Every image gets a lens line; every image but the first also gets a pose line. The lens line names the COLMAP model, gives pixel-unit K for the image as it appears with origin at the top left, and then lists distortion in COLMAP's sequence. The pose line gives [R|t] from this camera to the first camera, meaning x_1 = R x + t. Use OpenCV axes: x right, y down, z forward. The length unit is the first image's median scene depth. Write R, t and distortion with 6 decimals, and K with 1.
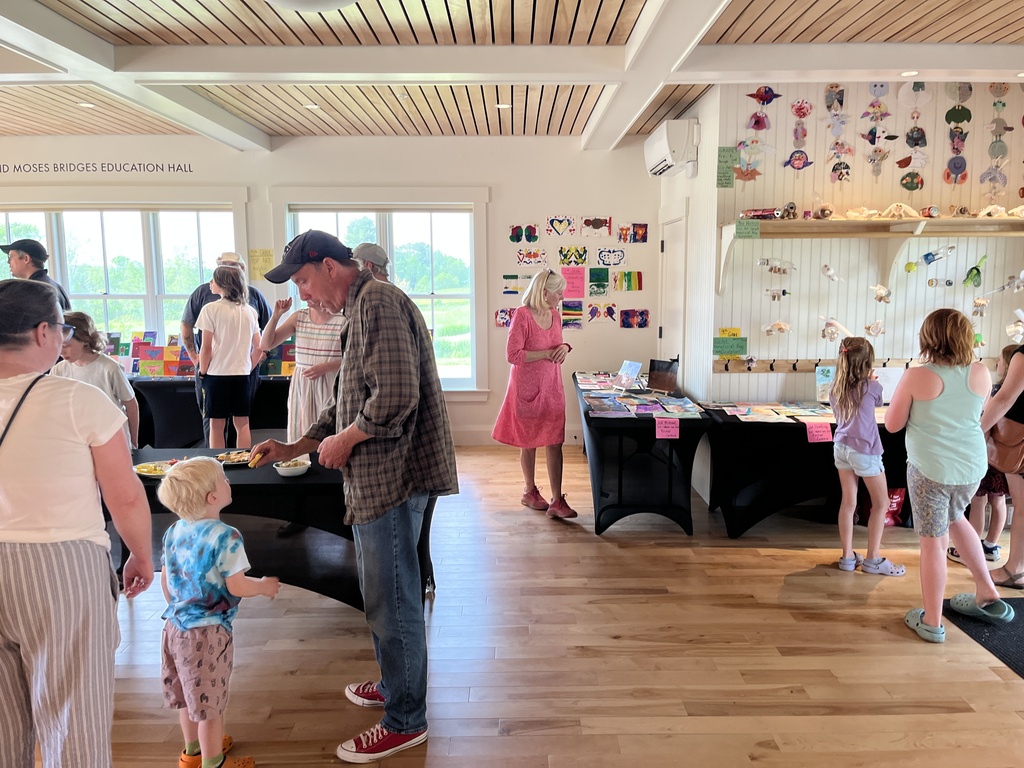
lens RADIAL K [[777.2, 0, 522.1], [0, 777.2, 371.5], [0, 0, 1]] dist [0.064109, -0.065976]
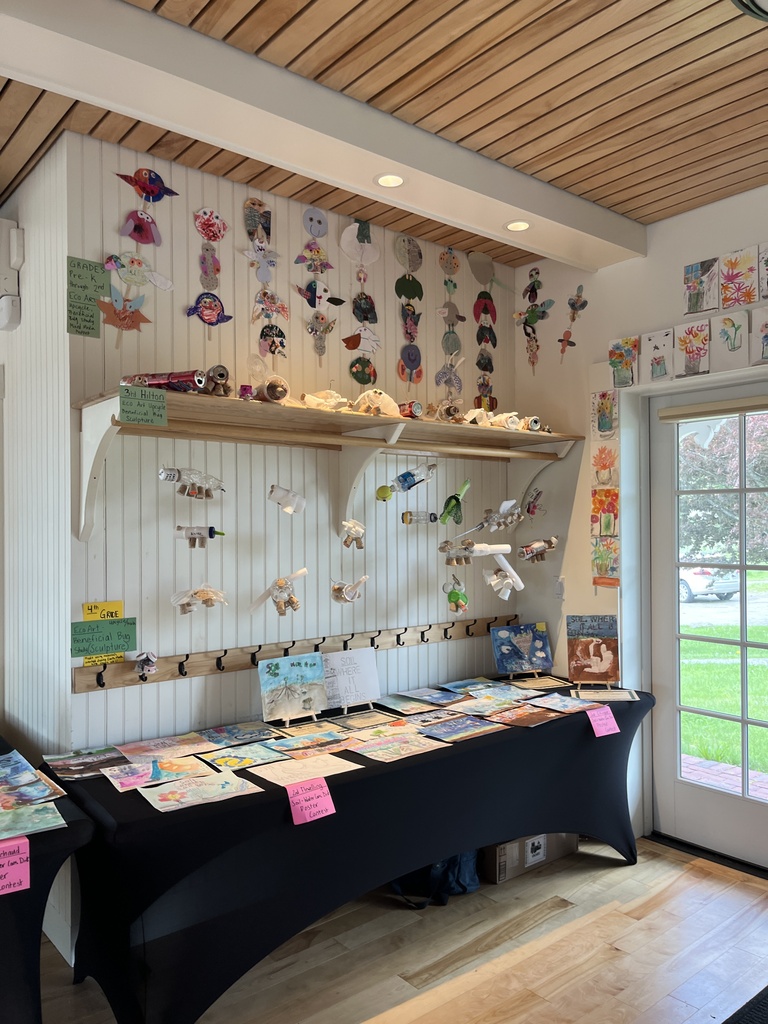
lens RADIAL K [[777.2, 0, 377.0], [0, 777.2, 522.2], [0, 0, 1]] dist [0.064109, -0.065976]
pose [[0.782033, 0.004165, 0.623223, 0.086045], [0.075423, 0.991996, -0.101271, -0.042634], [-0.618656, 0.126202, 0.775459, 0.490269]]
